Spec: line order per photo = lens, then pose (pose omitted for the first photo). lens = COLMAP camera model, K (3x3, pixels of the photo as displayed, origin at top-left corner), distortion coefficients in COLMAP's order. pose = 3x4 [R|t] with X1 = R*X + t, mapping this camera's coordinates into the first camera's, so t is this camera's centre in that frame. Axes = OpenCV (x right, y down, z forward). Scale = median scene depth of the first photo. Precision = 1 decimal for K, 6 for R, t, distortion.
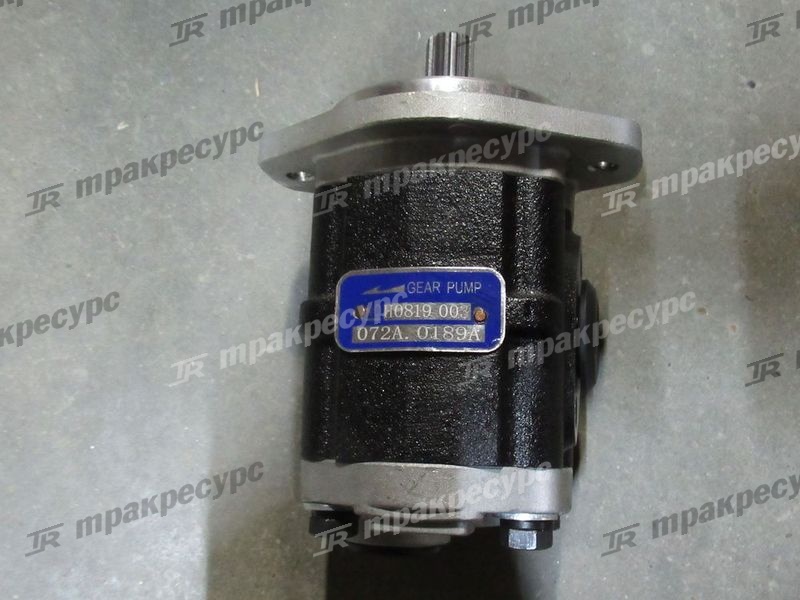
lens RADIAL K [[889.1, 0, 399.3], [0, 889.1, 303.7], [0, 0, 1]] dist [-0.013902, 0.000000]
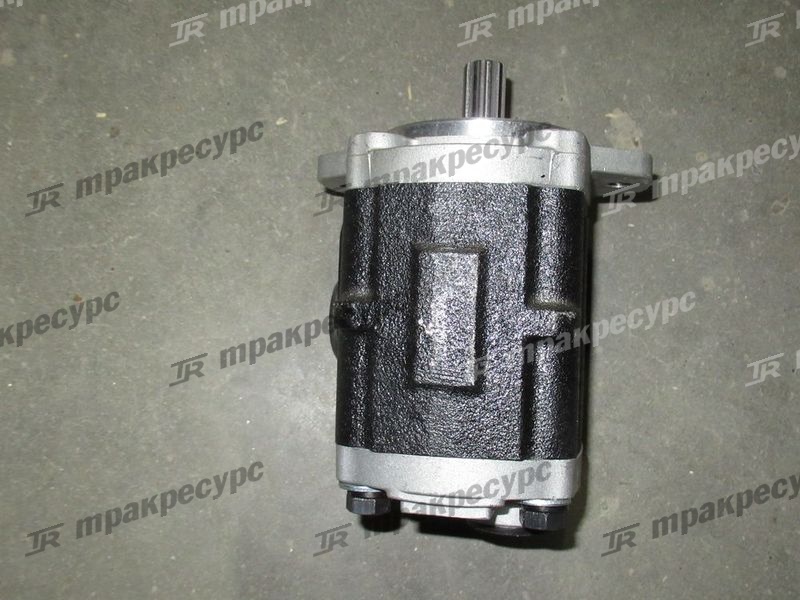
lens RADIAL K [[889.1, 0, 397.0], [0, 889.1, 298.2], [0, 0, 1]] dist [-0.013902, 0.000000]
pose [[0.998875, 0.047165, -0.004999, -0.162683], [-0.047143, 0.998878, 0.004456, -0.000213], [0.005204, -0.004215, 0.999978, -0.064062]]
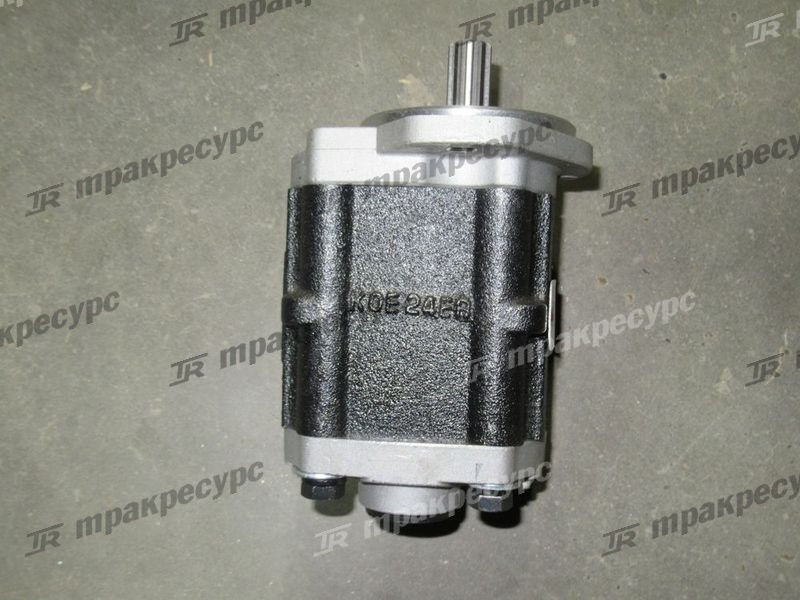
lens RADIAL K [[889.1, 0, 402.2], [0, 889.1, 300.7], [0, 0, 1]] dist [-0.013902, 0.000000]
pose [[0.998714, 0.050504, -0.004531, 0.097577], [-0.050478, 0.998709, 0.005730, 0.037727], [0.004815, -0.005494, 0.999973, -0.092820]]
